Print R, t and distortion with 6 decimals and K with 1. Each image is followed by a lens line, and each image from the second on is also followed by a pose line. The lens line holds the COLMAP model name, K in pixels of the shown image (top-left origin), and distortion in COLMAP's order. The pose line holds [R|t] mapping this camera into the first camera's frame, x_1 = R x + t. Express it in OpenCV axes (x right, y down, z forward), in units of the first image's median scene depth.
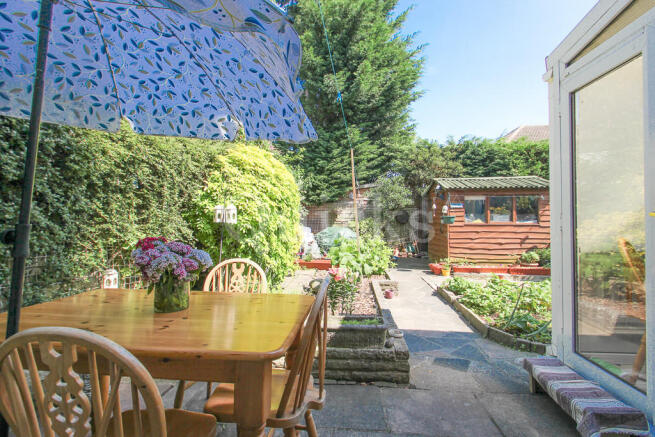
lens RADIAL K [[299.4, 0, 326.8], [0, 299.4, 216.0], [0, 0, 1]] dist [-0.000574, -0.000279]
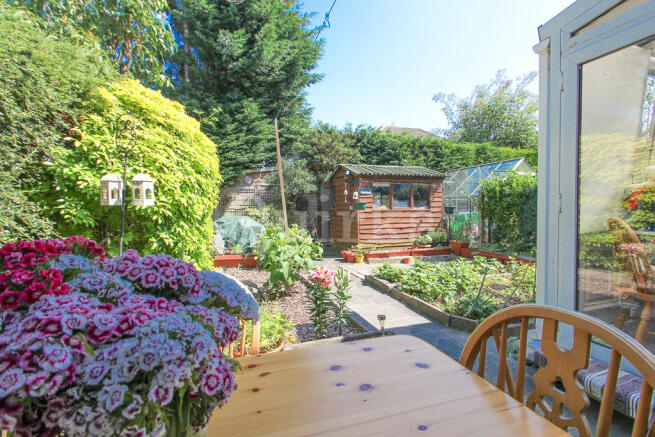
lens RADIAL K [[299.4, 0, 326.8], [0, 299.4, 216.0], [0, 0, 1]] dist [-0.000574, -0.000279]
pose [[0.914632, -0.016567, 0.403948, -0.089951], [0.001467, 0.999289, 0.037663, 0.008338], [-0.404285, -0.033855, 0.914006, 0.135154]]
